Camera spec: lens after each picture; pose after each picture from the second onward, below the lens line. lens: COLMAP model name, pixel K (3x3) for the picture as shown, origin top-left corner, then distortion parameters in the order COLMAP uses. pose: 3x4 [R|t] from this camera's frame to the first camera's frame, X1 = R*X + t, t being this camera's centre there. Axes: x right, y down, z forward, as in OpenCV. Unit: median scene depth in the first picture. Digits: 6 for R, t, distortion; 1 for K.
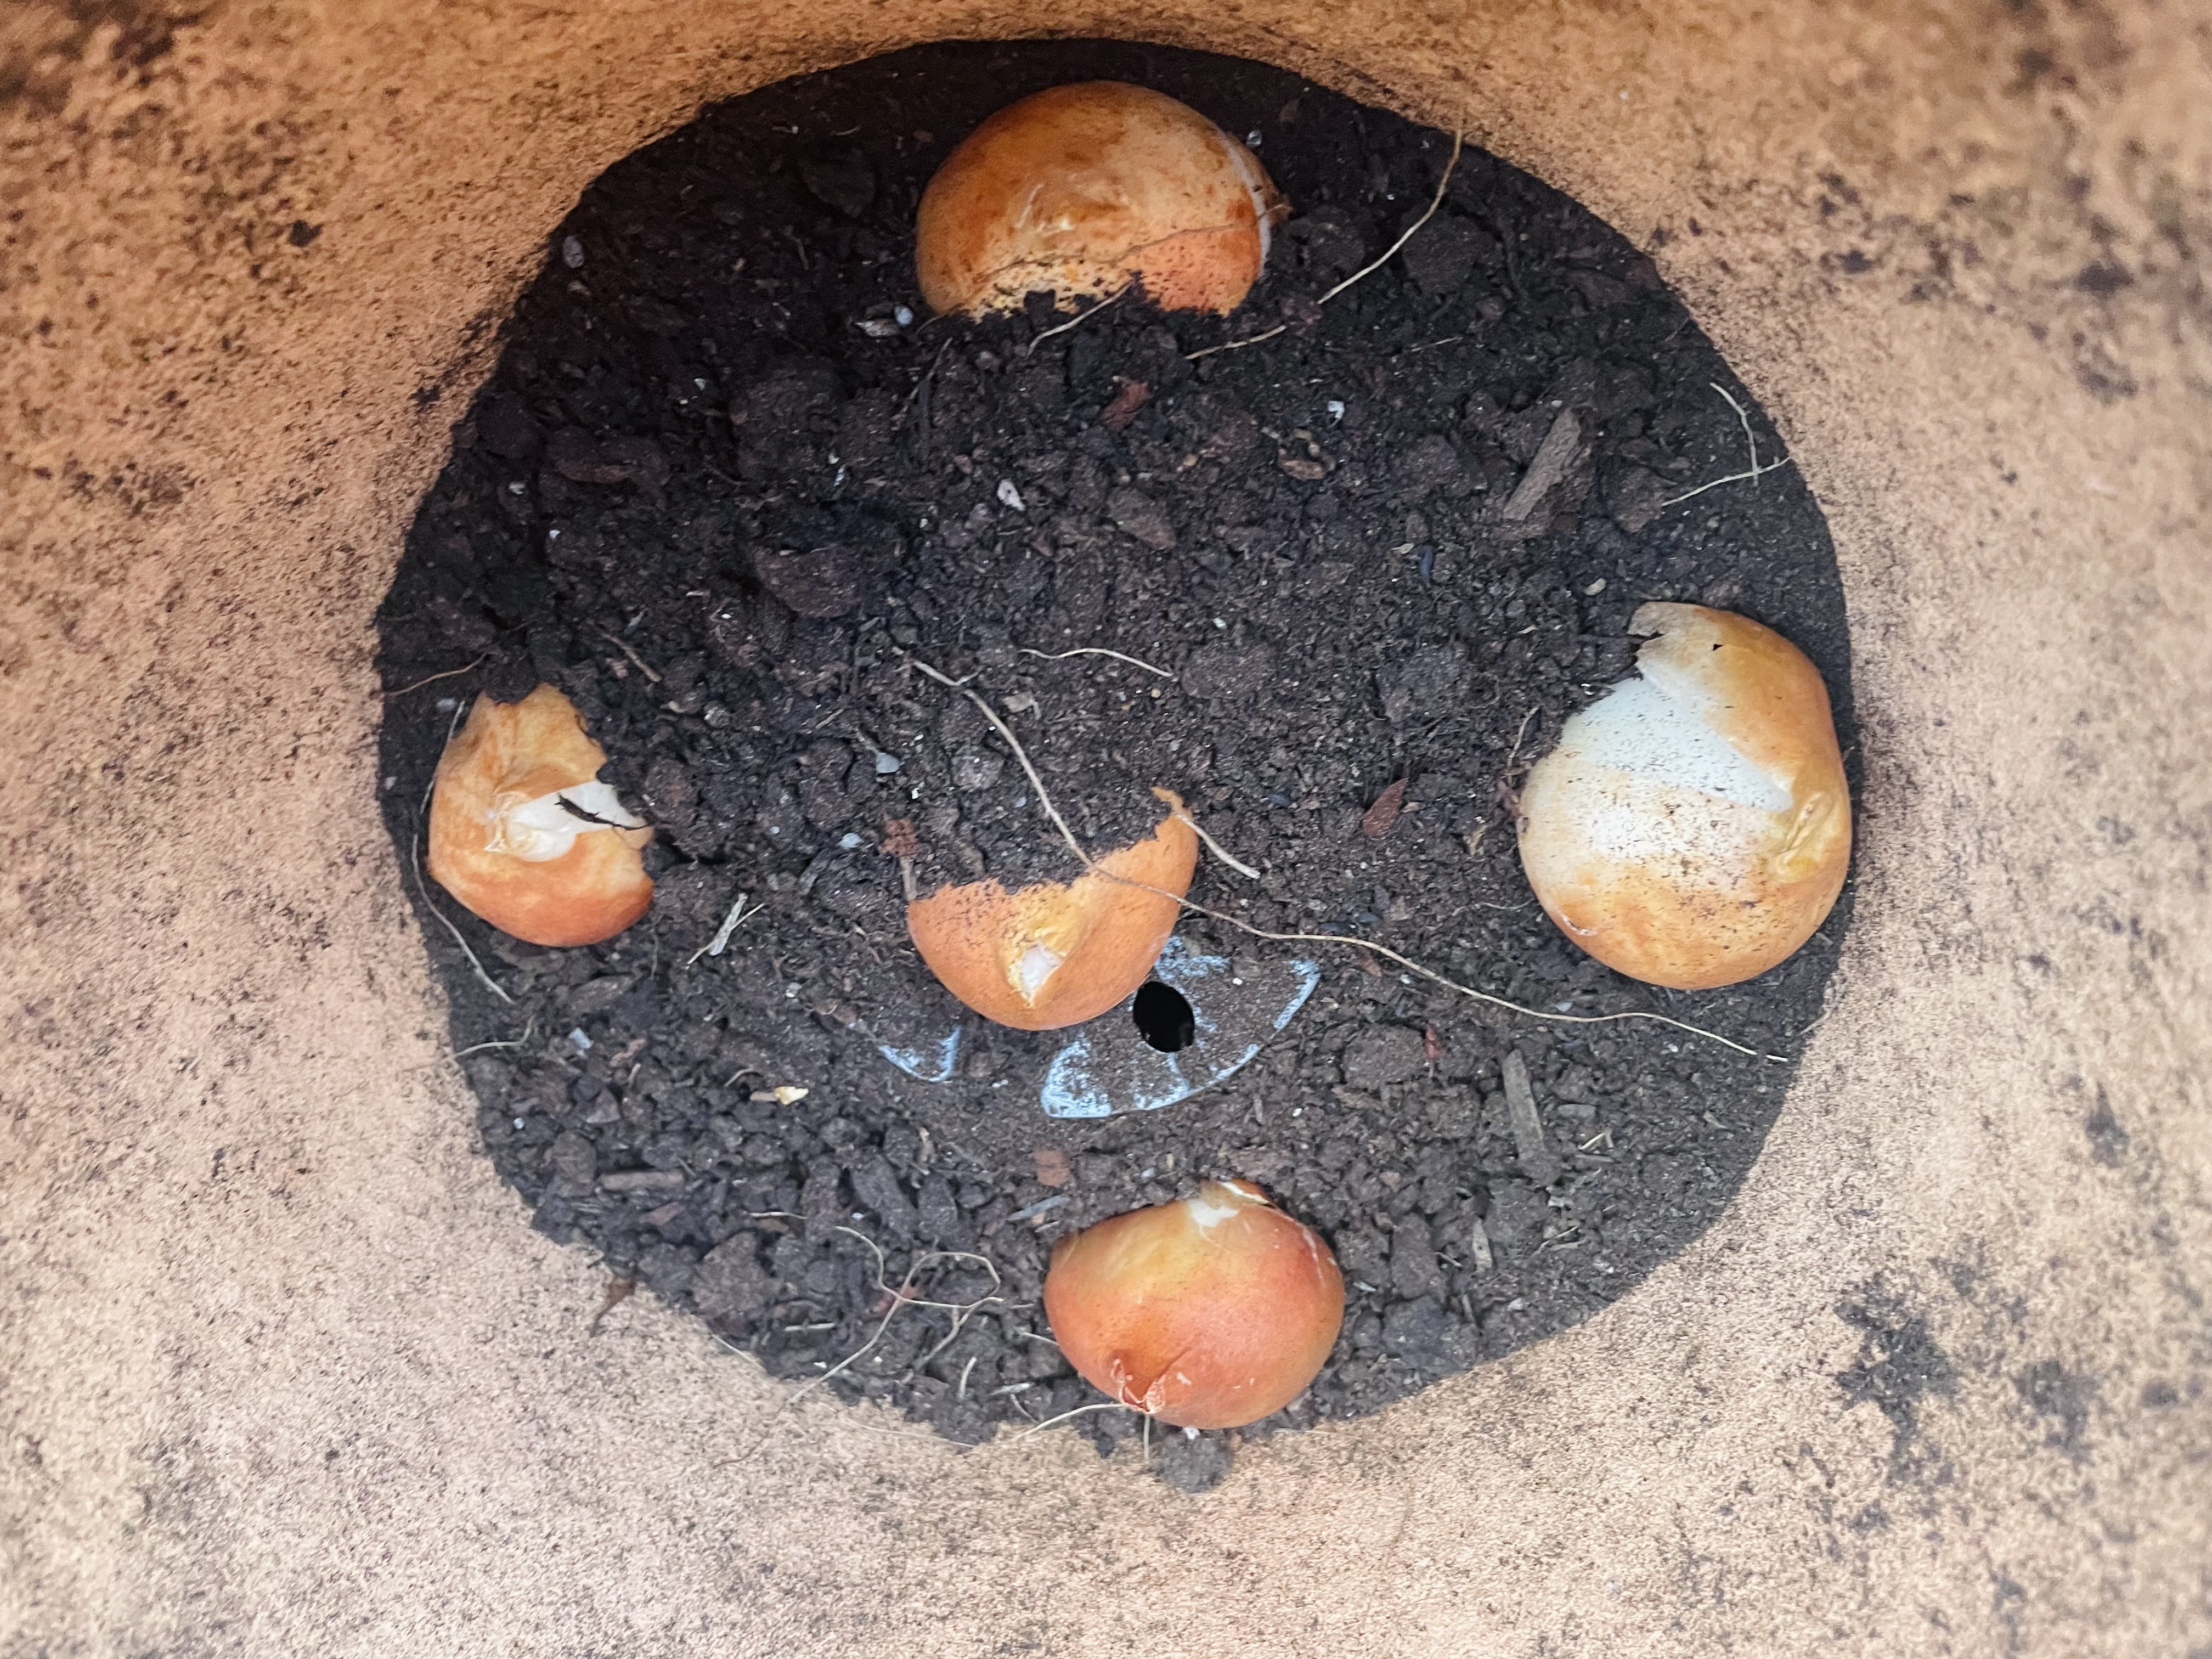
lens RADIAL K [[1668.4, 0, 1112.7], [0, 1668.4, 830.7], [0, 0, 1]] dist [-0.004609, -0.034655]
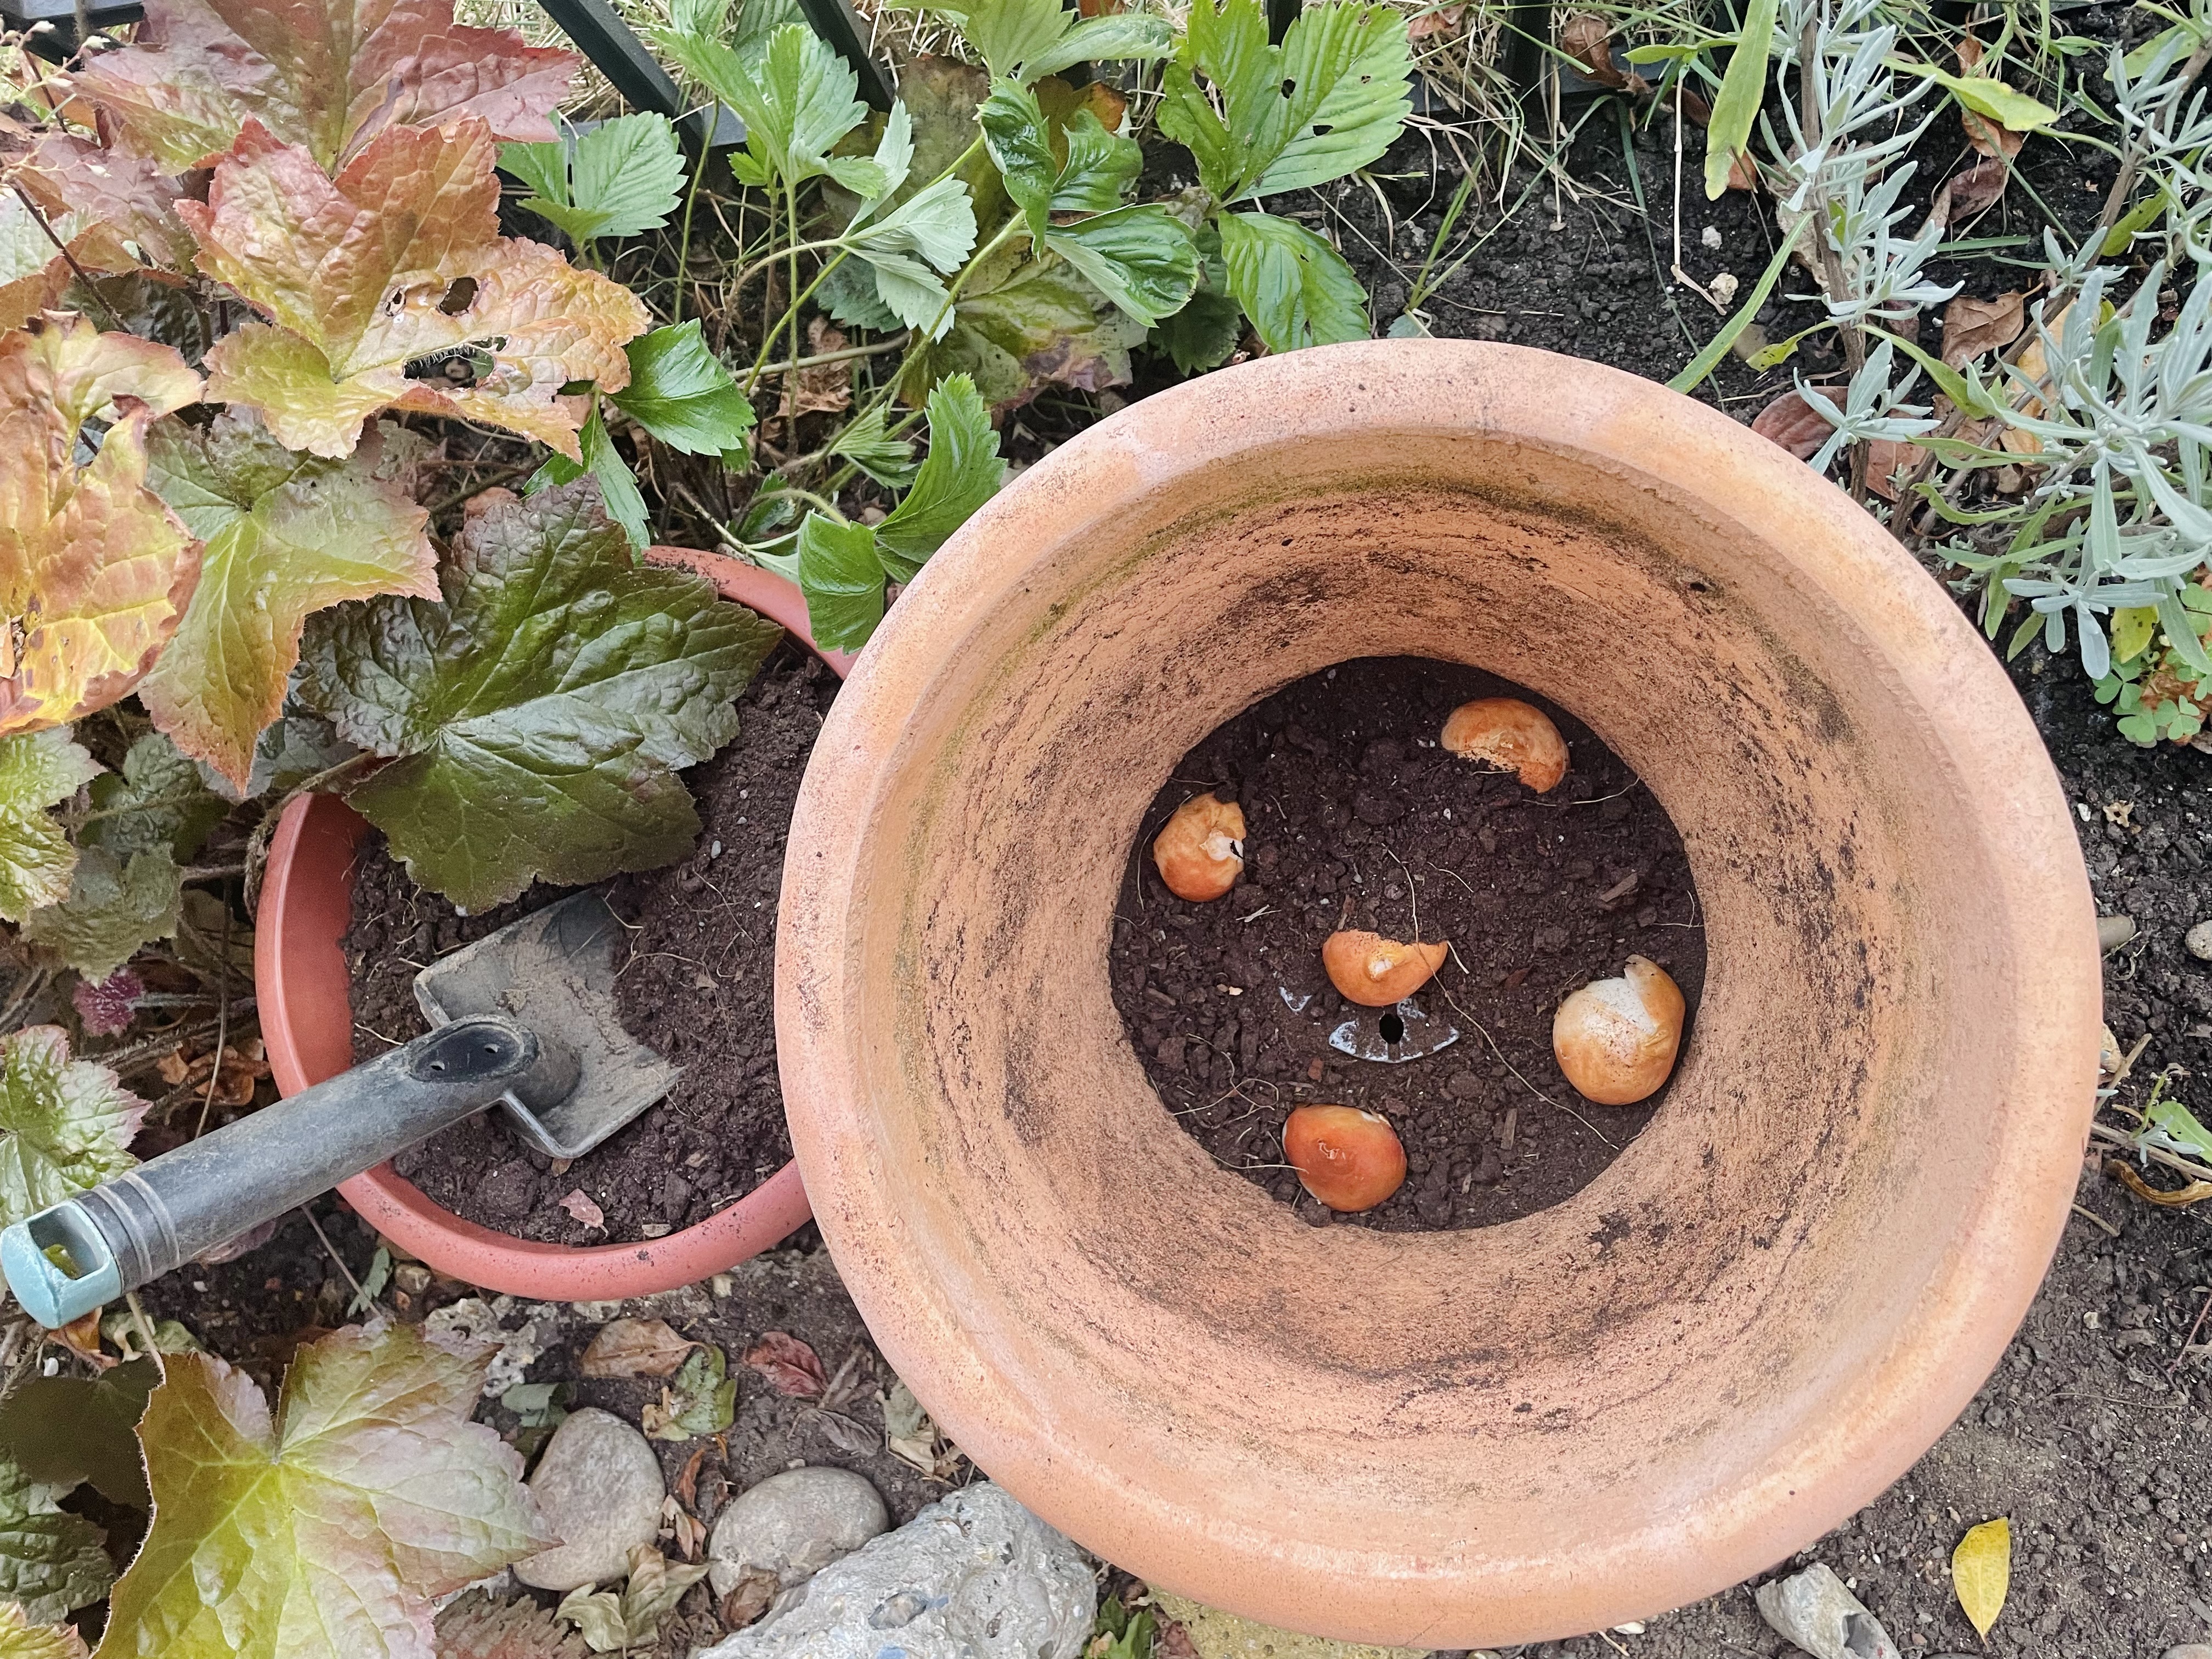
lens RADIAL K [[1668.4, 0, 1036.7], [0, 1668.4, 813.6], [0, 0, 1]] dist [-0.004609, -0.034655]
pose [[0.889550, 0.441107, -0.118851, -0.323435], [-0.456502, 0.868255, -0.194265, 0.635233], [0.017501, 0.227064, 0.973723, -1.702985]]
